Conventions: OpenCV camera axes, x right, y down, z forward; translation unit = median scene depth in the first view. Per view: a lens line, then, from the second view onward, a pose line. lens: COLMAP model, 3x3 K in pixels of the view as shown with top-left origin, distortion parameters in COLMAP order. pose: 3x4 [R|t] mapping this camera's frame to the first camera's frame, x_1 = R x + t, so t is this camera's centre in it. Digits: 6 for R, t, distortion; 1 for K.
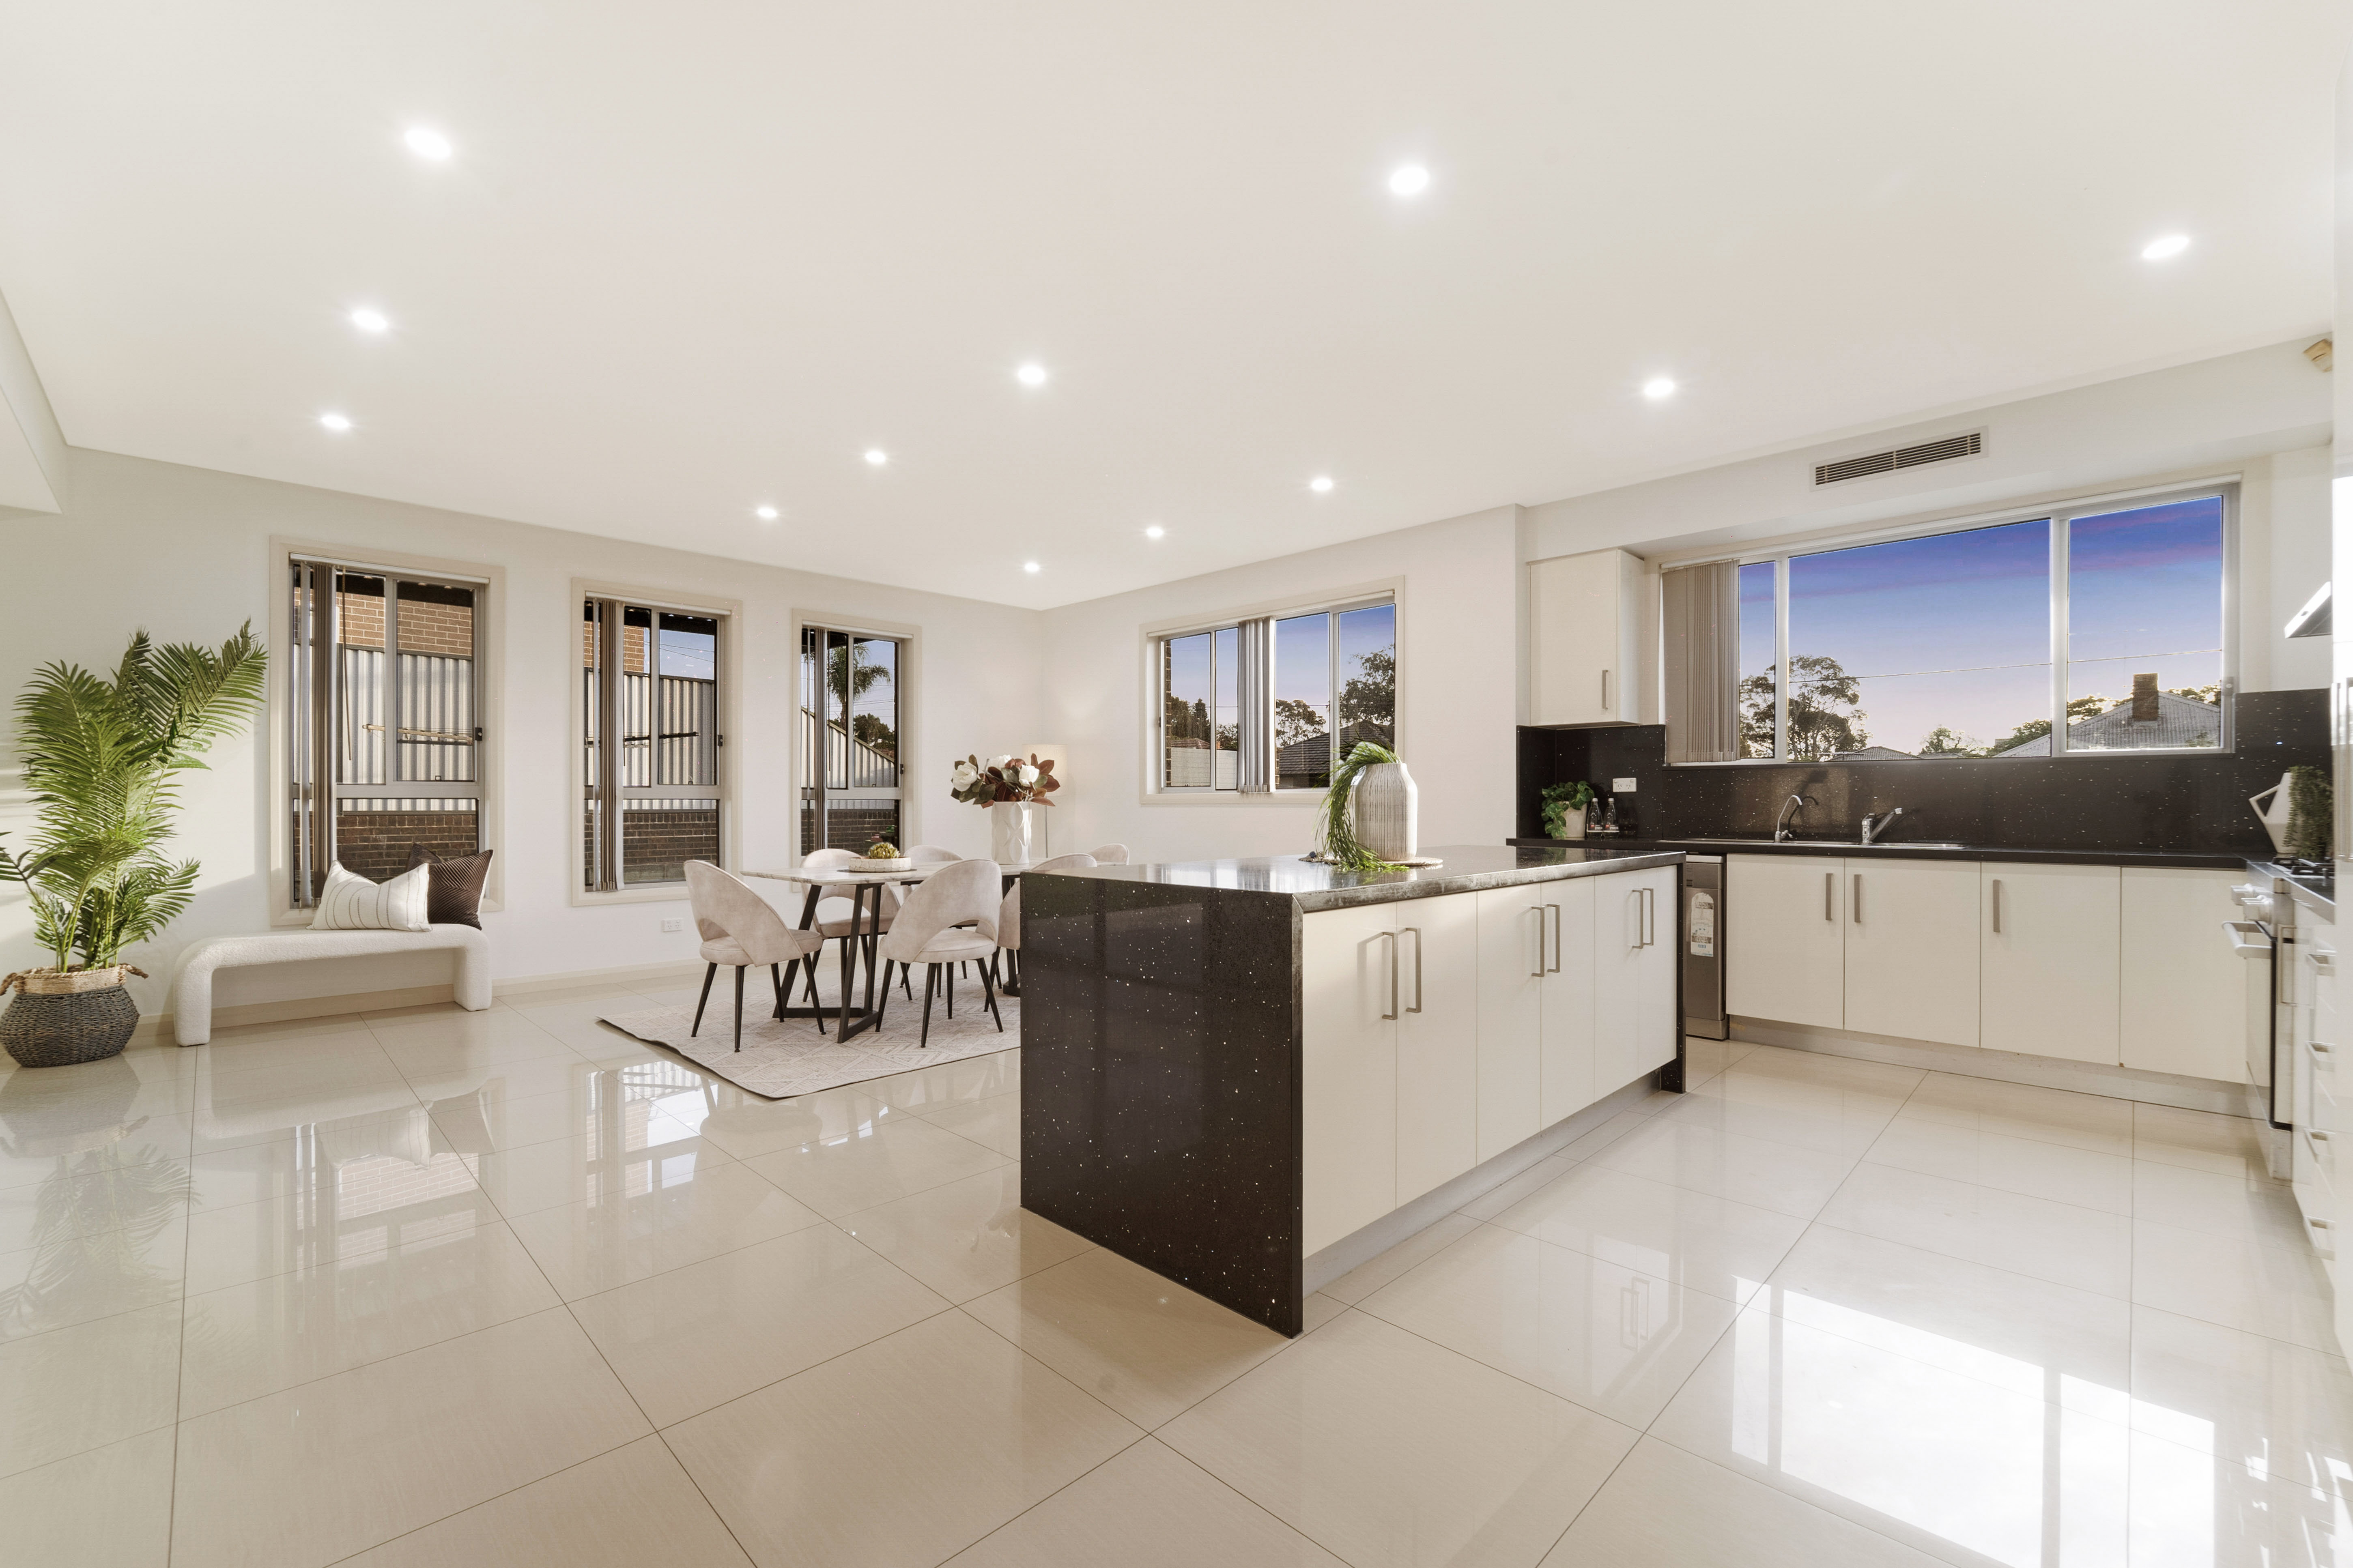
lens RADIAL K [[1009.7, 0, 1156.1], [0, 1009.7, 797.8], [0, 0, 1]] dist [-0.010666, -0.002199]
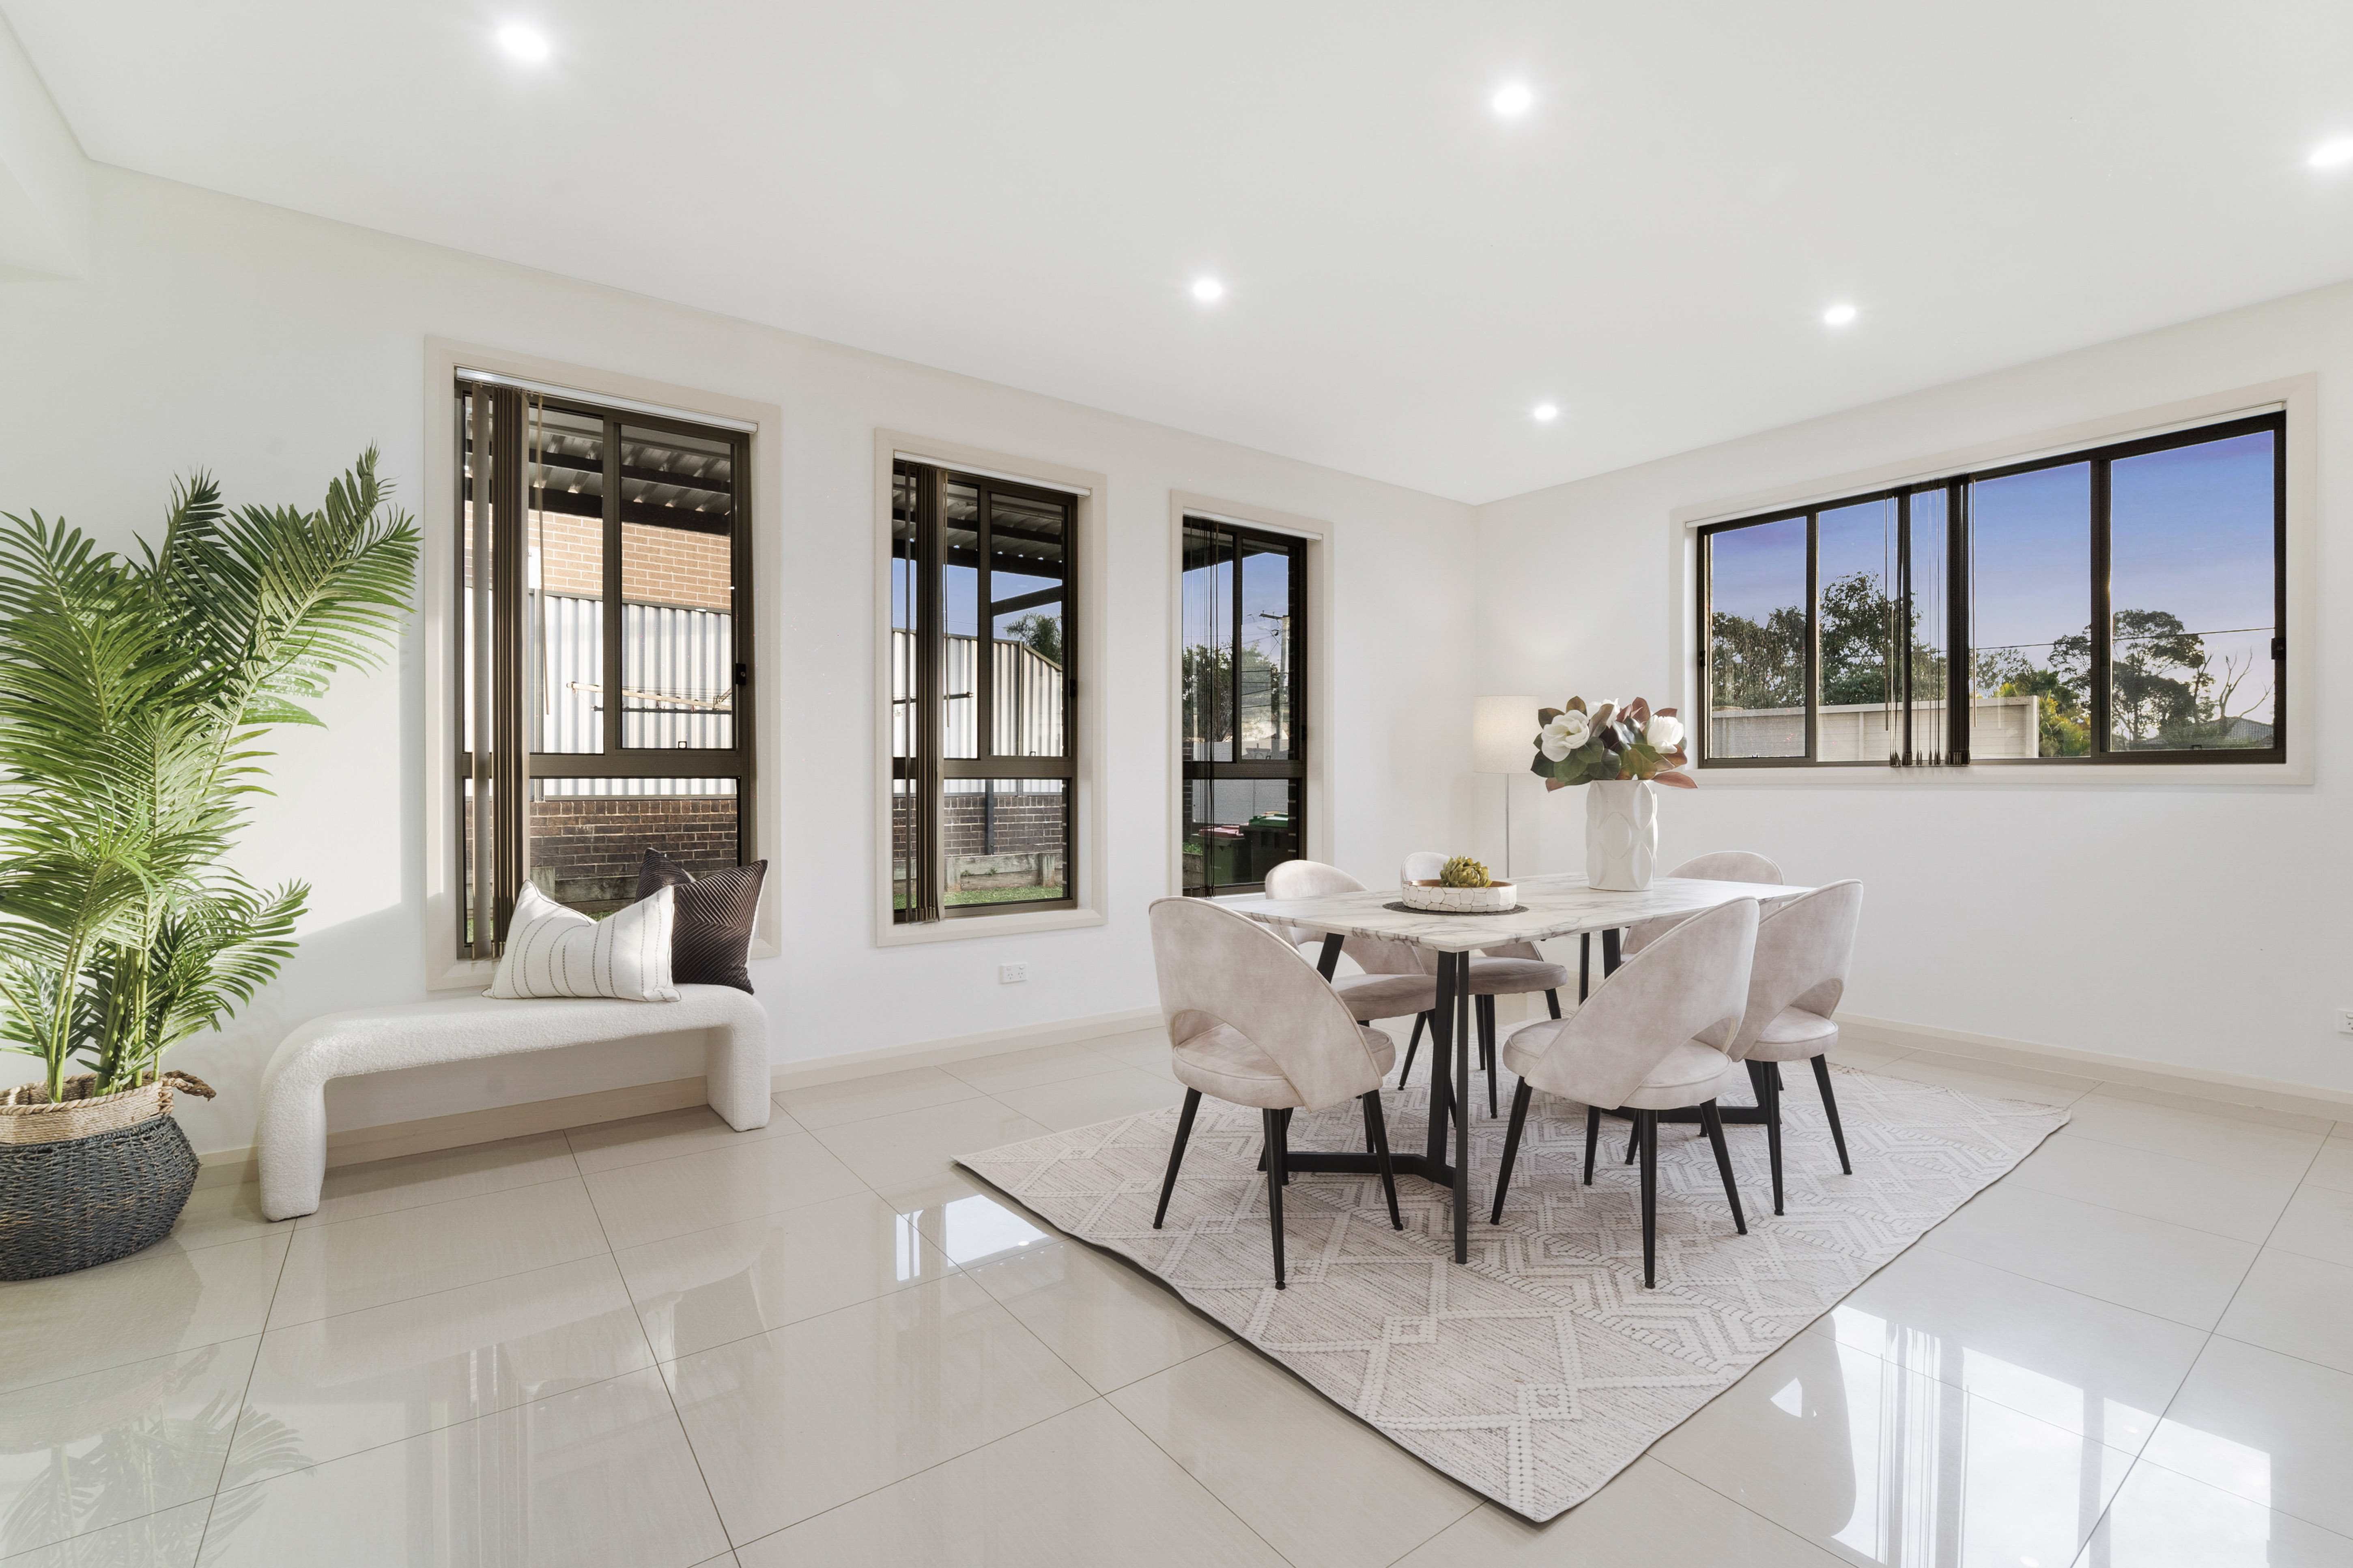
lens RADIAL K [[1009.7, 0, 1187.3], [0, 1009.7, 785.6], [0, 0, 1]] dist [-0.010666, -0.002199]
pose [[0.993362, -0.000697, -0.115029, -0.388608], [0.001376, 0.999982, 0.005821, 0.003415], [0.115023, -0.005941, 0.993345, 0.486704]]
